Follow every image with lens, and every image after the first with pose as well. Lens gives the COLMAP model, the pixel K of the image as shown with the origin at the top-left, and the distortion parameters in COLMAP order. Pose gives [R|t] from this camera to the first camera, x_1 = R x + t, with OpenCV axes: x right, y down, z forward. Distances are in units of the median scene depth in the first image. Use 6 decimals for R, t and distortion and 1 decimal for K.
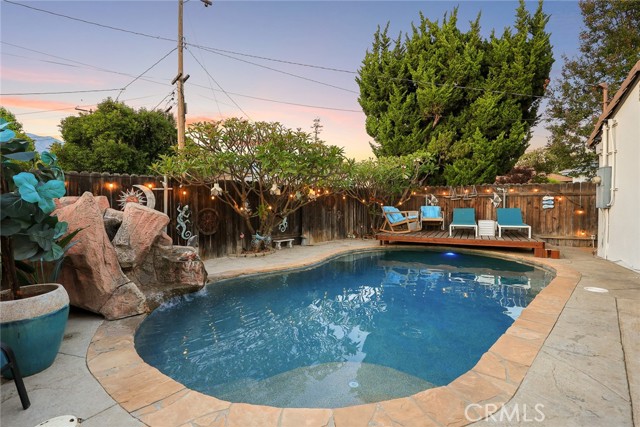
lens RADIAL K [[302.8, 0, 320.0], [0, 302.8, 212.9], [0, 0, 1]] dist [0.002530, 0.000535]
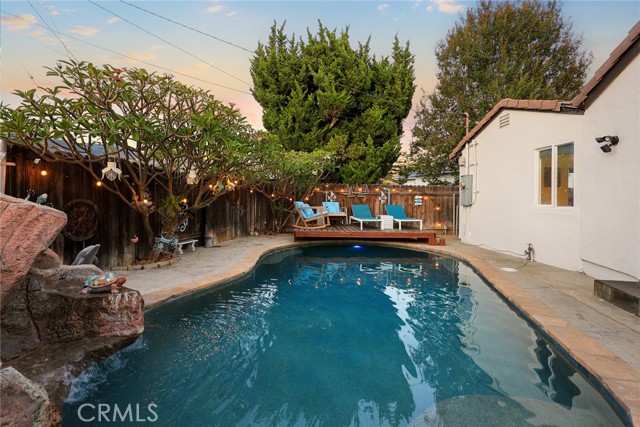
lens RADIAL K [[284.5, 0, 325.2], [0, 284.5, 202.7], [0, 0, 1]] dist [-0.000965, 0.000981]
pose [[0.867230, 0.014491, 0.497696, -0.158708], [-0.004852, 0.999775, -0.020655, 0.000672], [-0.497883, 0.015498, 0.867106, 0.154486]]
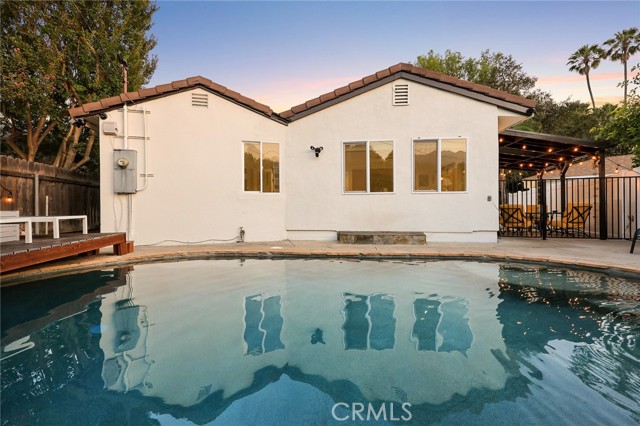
lens RADIAL K [[256.8, 0, 324.8], [0, 256.8, 203.7], [0, 0, 1]] dist [0.000649, -0.000545]
pose [[-0.657793, 0.015728, 0.753034, -0.045745], [0.034255, 0.999372, 0.009050, 0.022520], [-0.752419, 0.031748, -0.657919, 0.746384]]
